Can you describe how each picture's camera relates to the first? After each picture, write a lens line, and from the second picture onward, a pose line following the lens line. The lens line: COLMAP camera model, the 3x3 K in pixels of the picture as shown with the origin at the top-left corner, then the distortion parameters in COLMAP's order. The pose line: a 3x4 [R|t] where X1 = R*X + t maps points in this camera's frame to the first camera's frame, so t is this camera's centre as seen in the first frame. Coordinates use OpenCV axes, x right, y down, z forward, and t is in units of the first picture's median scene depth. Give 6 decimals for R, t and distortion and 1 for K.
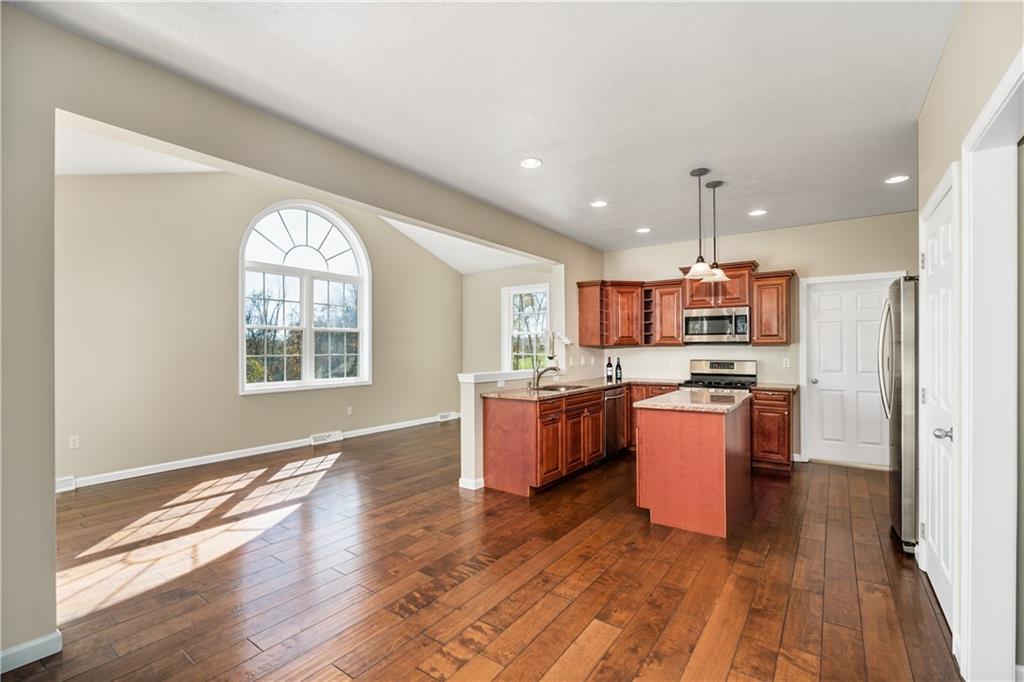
lens RADIAL K [[449.8, 0, 512.1], [0, 449.8, 347.7], [0, 0, 1]] dist [-0.006636, 0.000336]
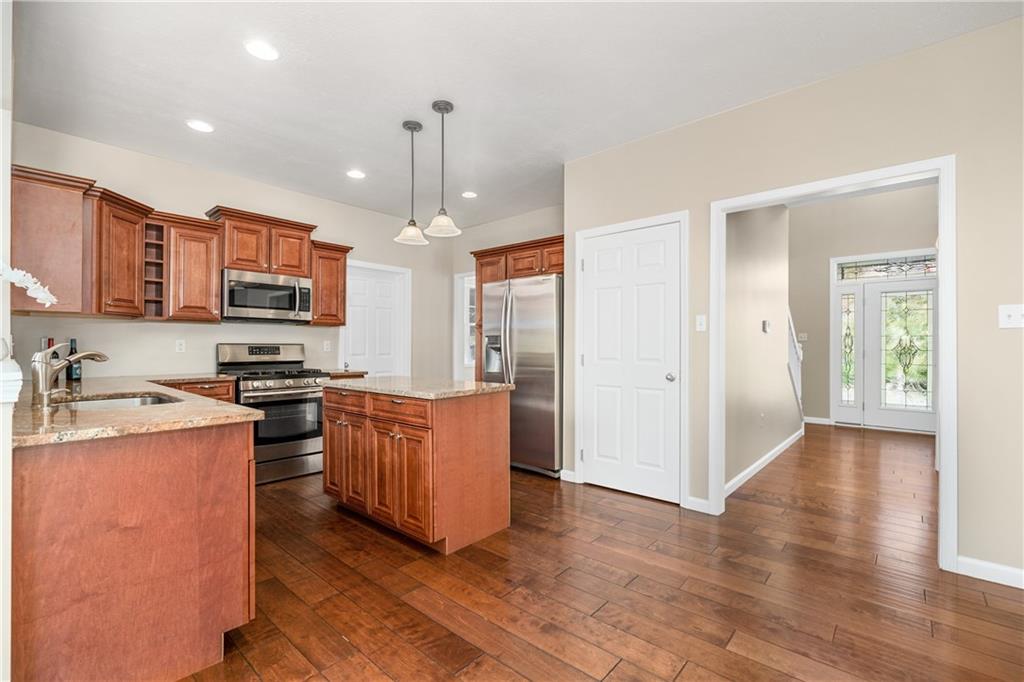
lens RADIAL K [[449.8, 0, 512.1], [0, 449.8, 347.7], [0, 0, 1]] dist [-0.006636, 0.000336]
pose [[0.110415, 0.000432, 0.993885, -0.244936], [-0.004147, 0.999991, 0.000026, 0.032750], [-0.993877, -0.004124, 0.110416, 0.499505]]
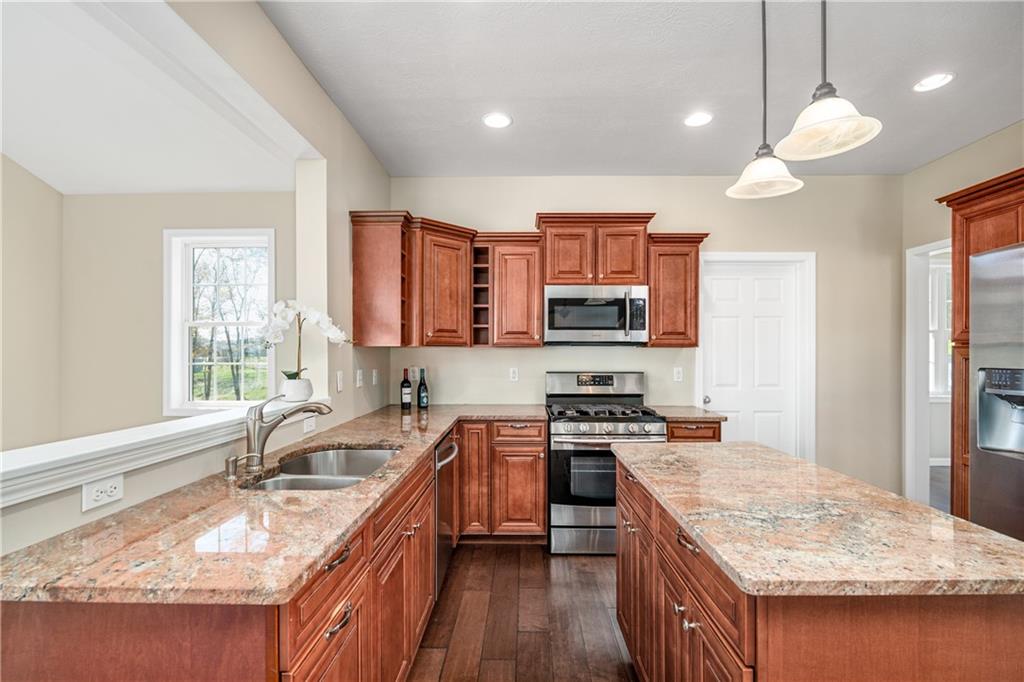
lens RADIAL K [[459.8, 0, 515.6], [0, 459.8, 354.3], [0, 0, 1]] dist [-0.004858, -0.000208]
pose [[0.825521, 0.002220, 0.564368, 0.017657], [-0.004318, 0.999988, 0.002382, 0.002137], [-0.564355, -0.004404, 0.825520, 0.539087]]
